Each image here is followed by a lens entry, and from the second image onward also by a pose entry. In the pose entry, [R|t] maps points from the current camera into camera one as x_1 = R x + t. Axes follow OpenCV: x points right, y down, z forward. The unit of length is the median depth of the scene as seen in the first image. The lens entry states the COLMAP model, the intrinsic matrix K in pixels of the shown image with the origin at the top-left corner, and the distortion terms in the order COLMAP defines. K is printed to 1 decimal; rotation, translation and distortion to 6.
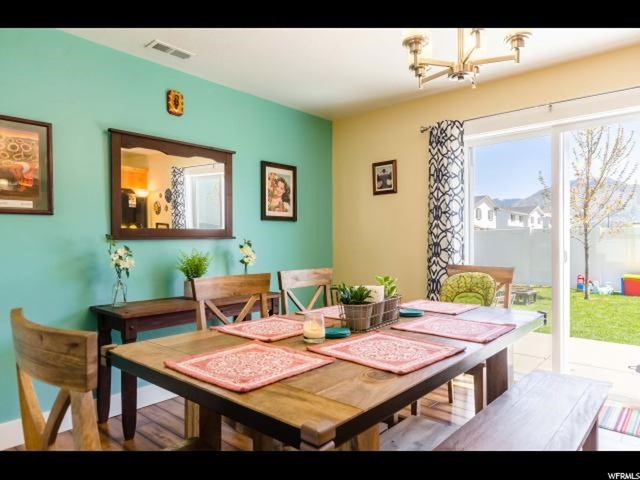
lens RADIAL K [[415.2, 0, 319.2], [0, 415.2, 241.5], [0, 0, 1]] dist [-0.001709, -0.000623]
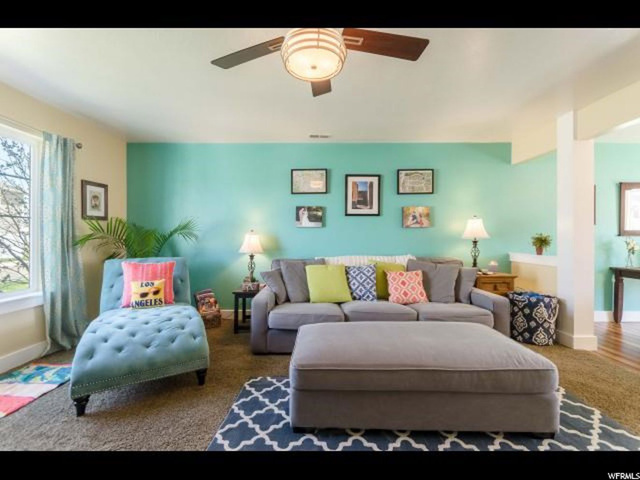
lens RADIAL K [[283.1, 0, 319.3], [0, 283.1, 236.0], [0, 0, 1]] dist [0.003158, -0.000929]
pose [[0.660642, -0.000070, -0.750701, -0.297585], [-0.004165, 0.999984, -0.003759, 0.005074], [0.750689, 0.005610, 0.660631, -0.724939]]
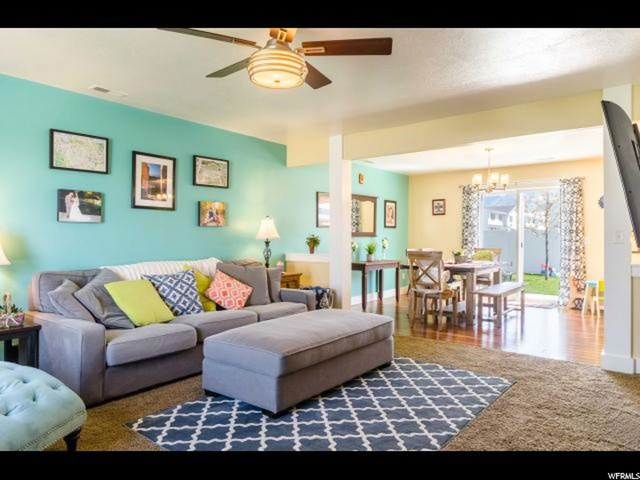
lens RADIAL K [[428.4, 0, 325.5], [0, 428.4, 244.9], [0, 0, 1]] dist [0.004361, -0.000789]
pose [[0.997800, 0.004302, 0.066162, -0.552740], [-0.005253, 0.999885, 0.014199, 0.006111], [-0.066094, -0.014515, 0.997708, -1.103036]]
